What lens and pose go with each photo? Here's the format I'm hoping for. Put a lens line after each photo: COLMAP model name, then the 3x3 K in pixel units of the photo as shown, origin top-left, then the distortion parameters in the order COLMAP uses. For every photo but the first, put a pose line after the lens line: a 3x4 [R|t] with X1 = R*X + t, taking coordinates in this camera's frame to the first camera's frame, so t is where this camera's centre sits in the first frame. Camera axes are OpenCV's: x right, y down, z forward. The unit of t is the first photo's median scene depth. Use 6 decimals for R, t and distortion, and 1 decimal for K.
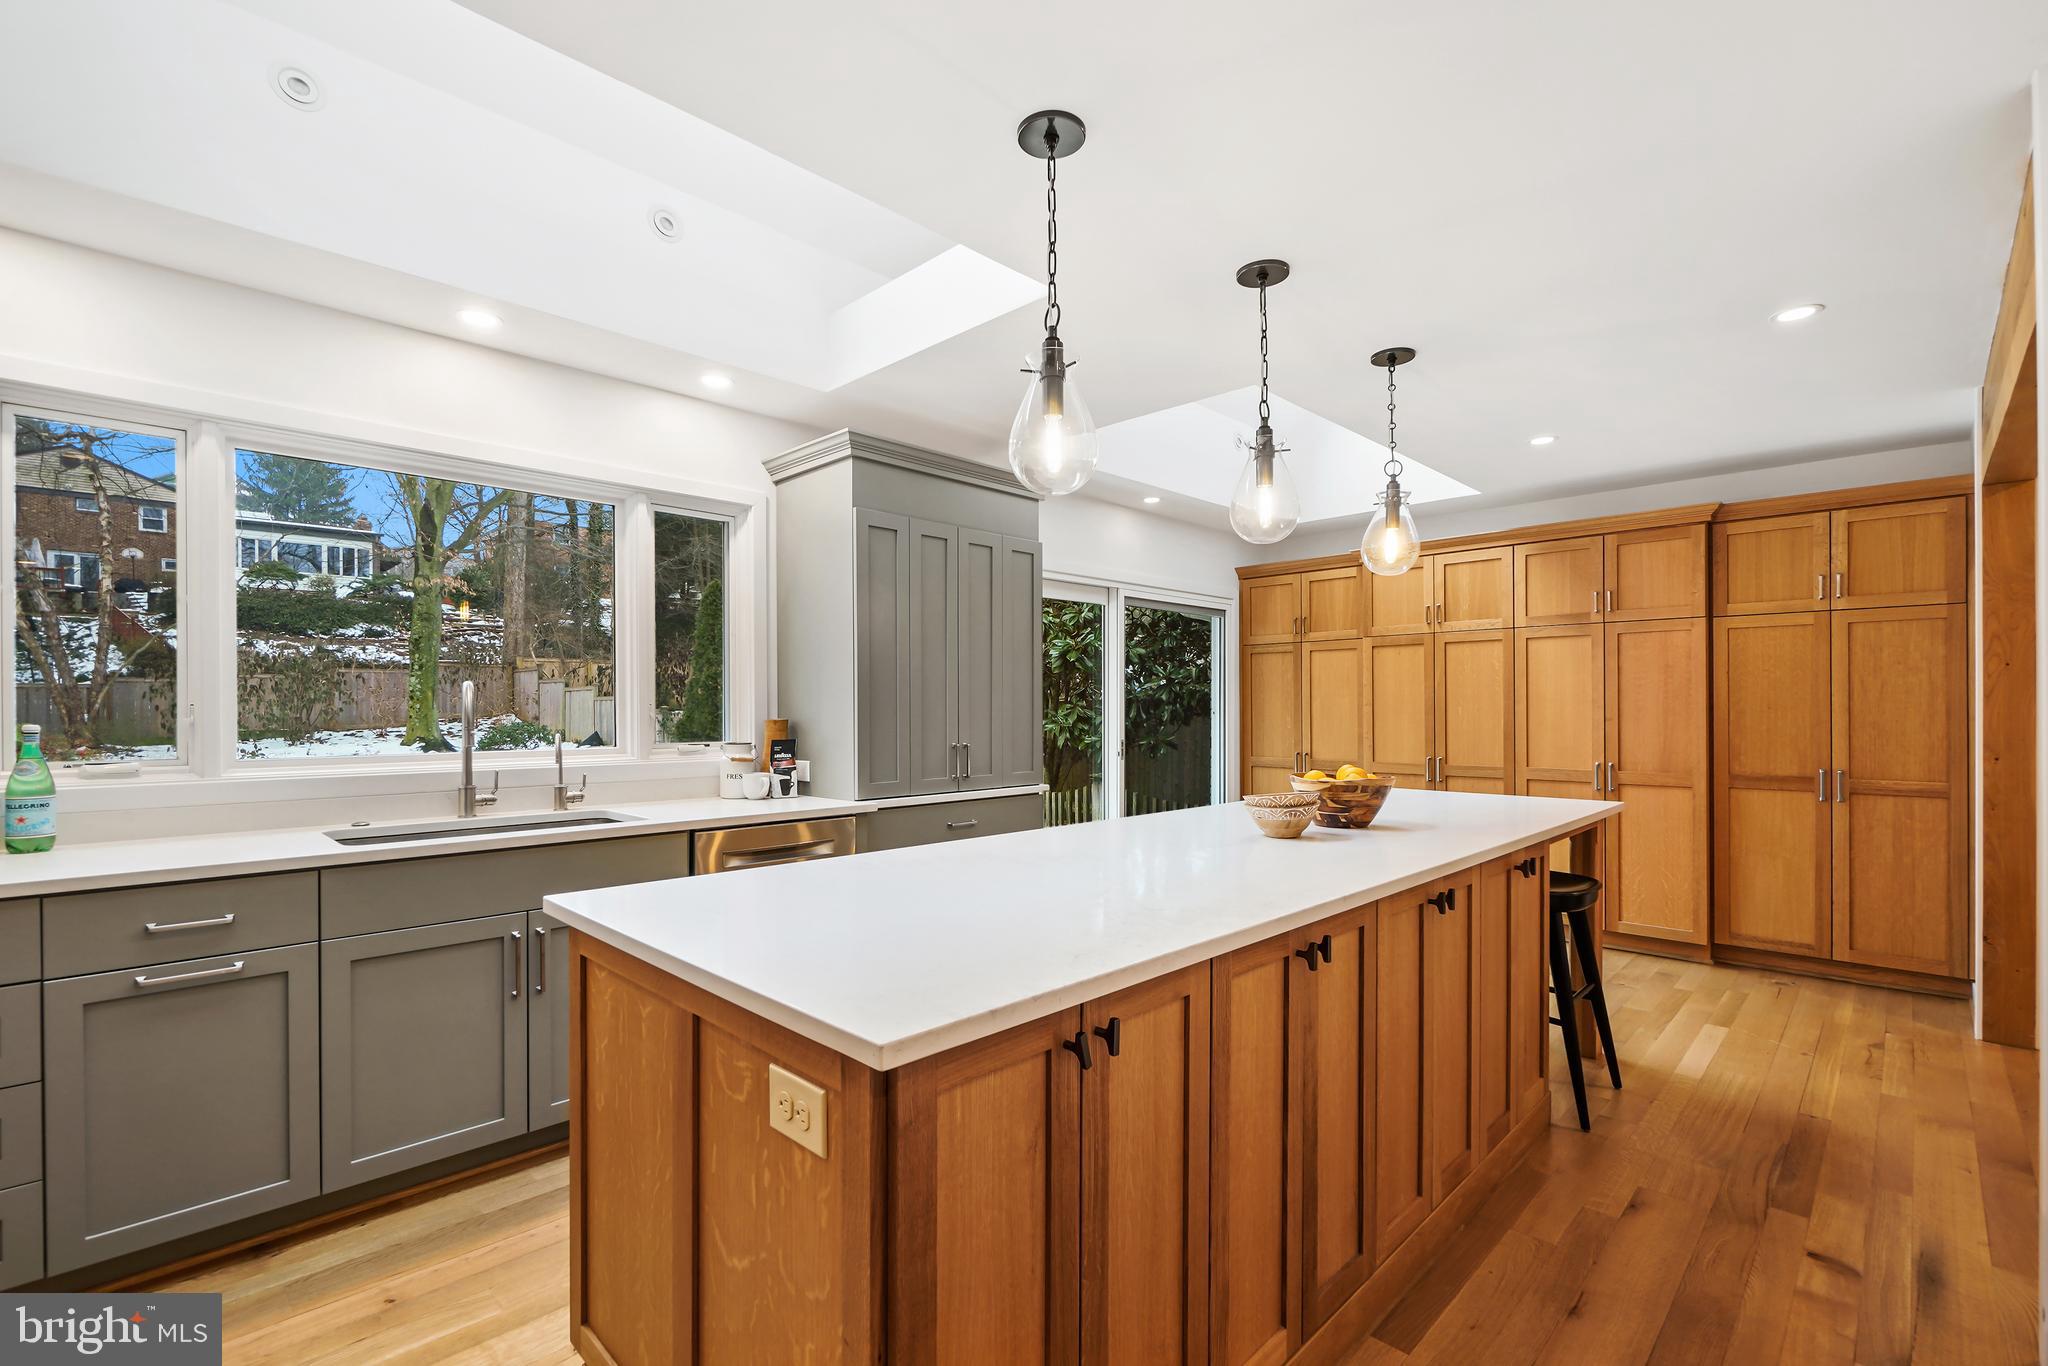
lens RADIAL K [[910.2, 0, 1015.0], [0, 910.2, 708.9], [0, 0, 1]] dist [-0.003139, -0.001460]
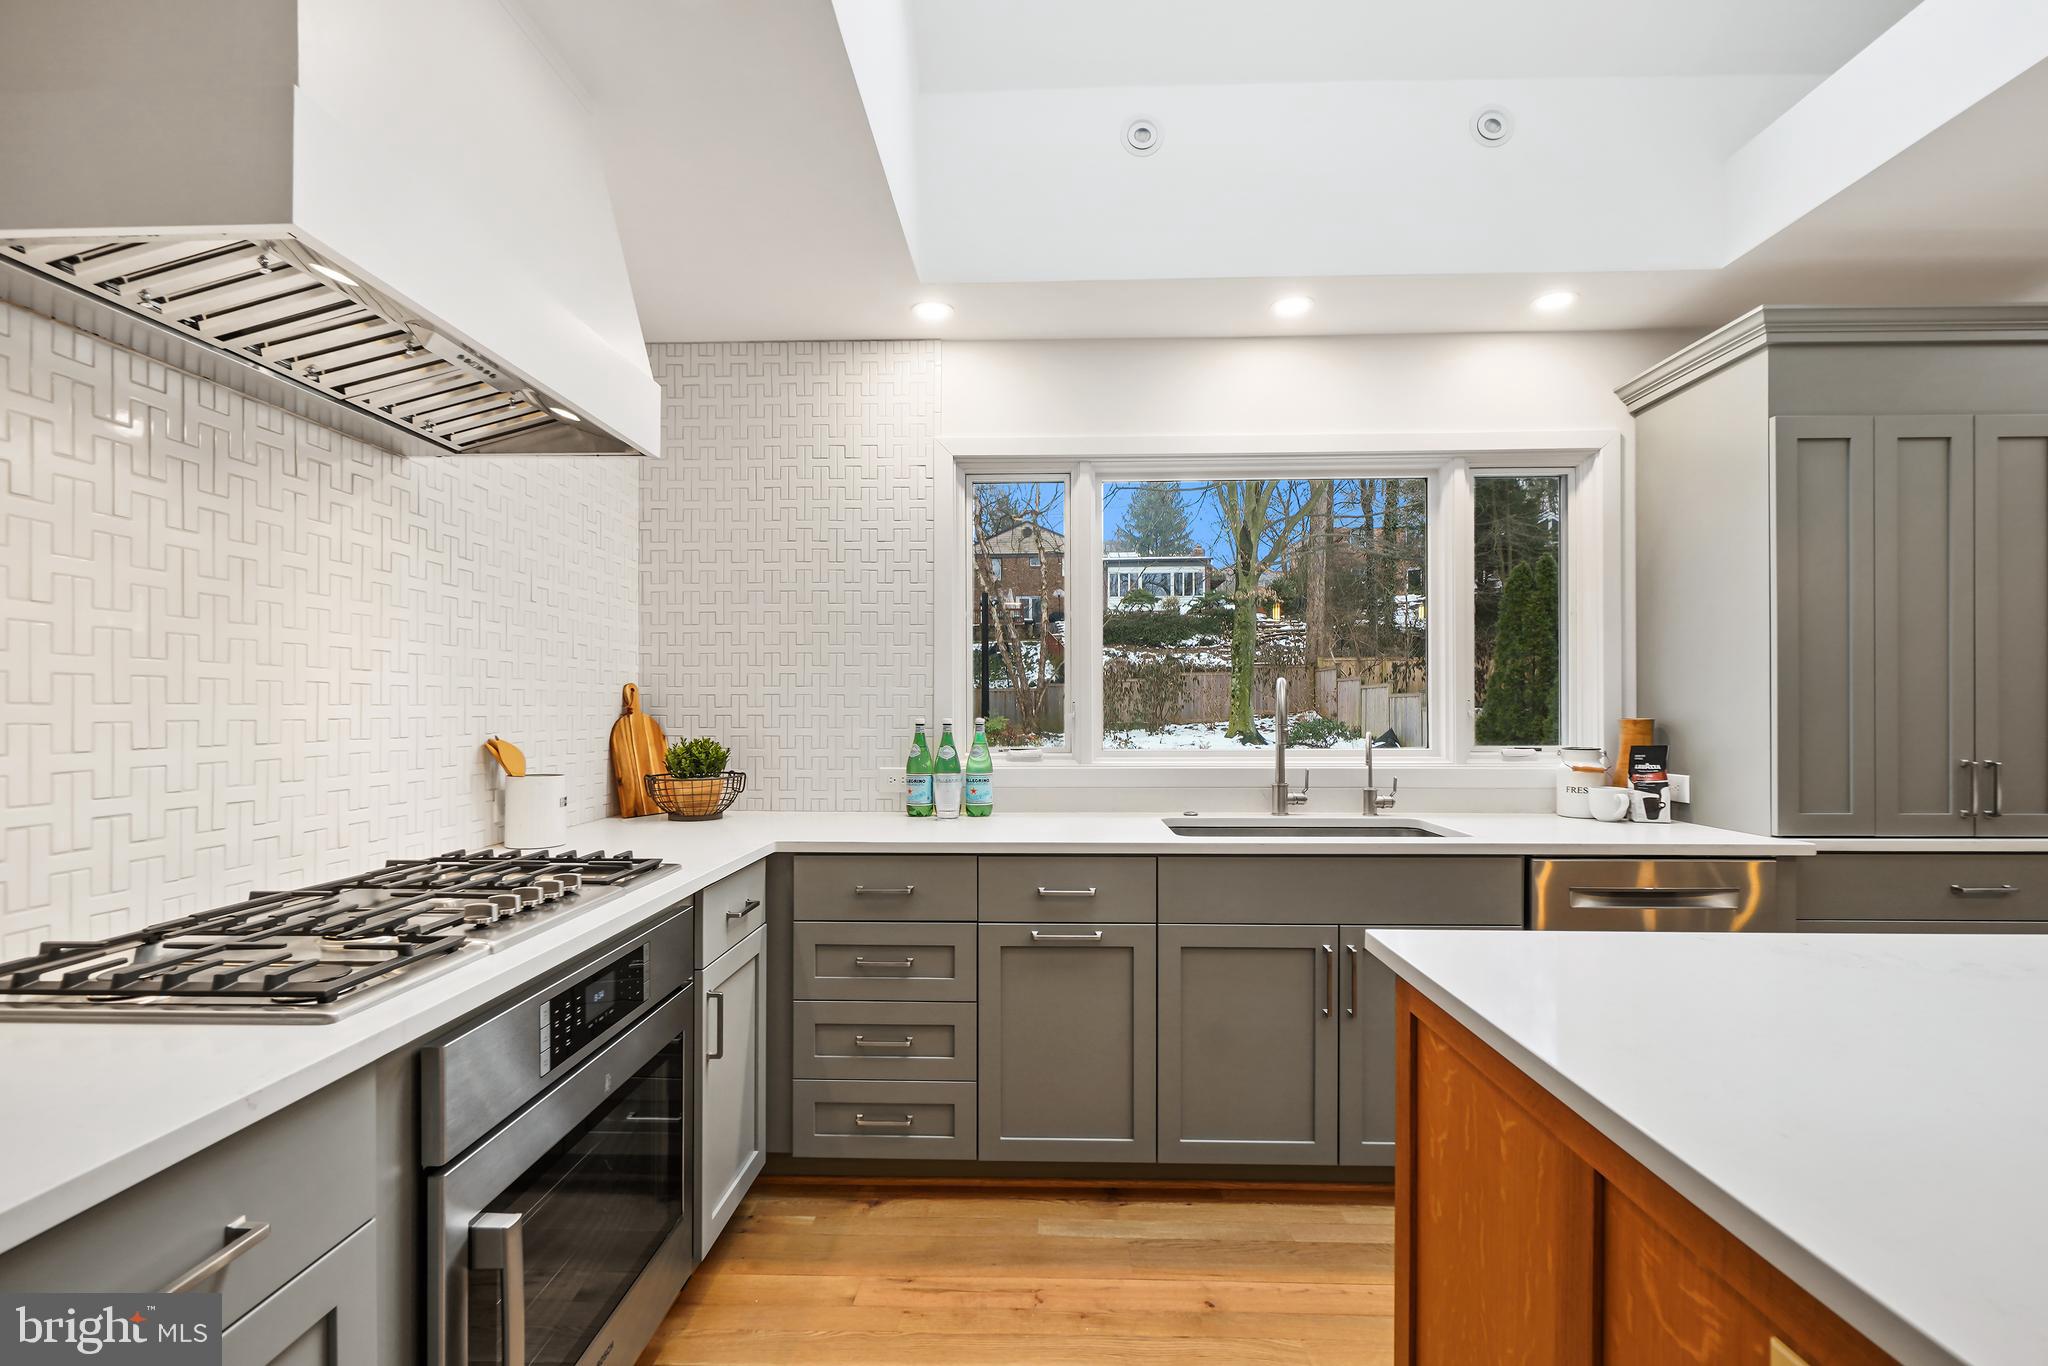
lens RADIAL K [[910.2, 0, 1024.3], [0, 910.2, 714.7], [0, 0, 1]] dist [-0.003139, -0.001460]
pose [[0.688138, 0.006531, -0.725551, -0.062517], [0.000433, 0.999956, 0.009411, 0.000287], [0.725580, -0.006790, 0.688104, 0.096371]]
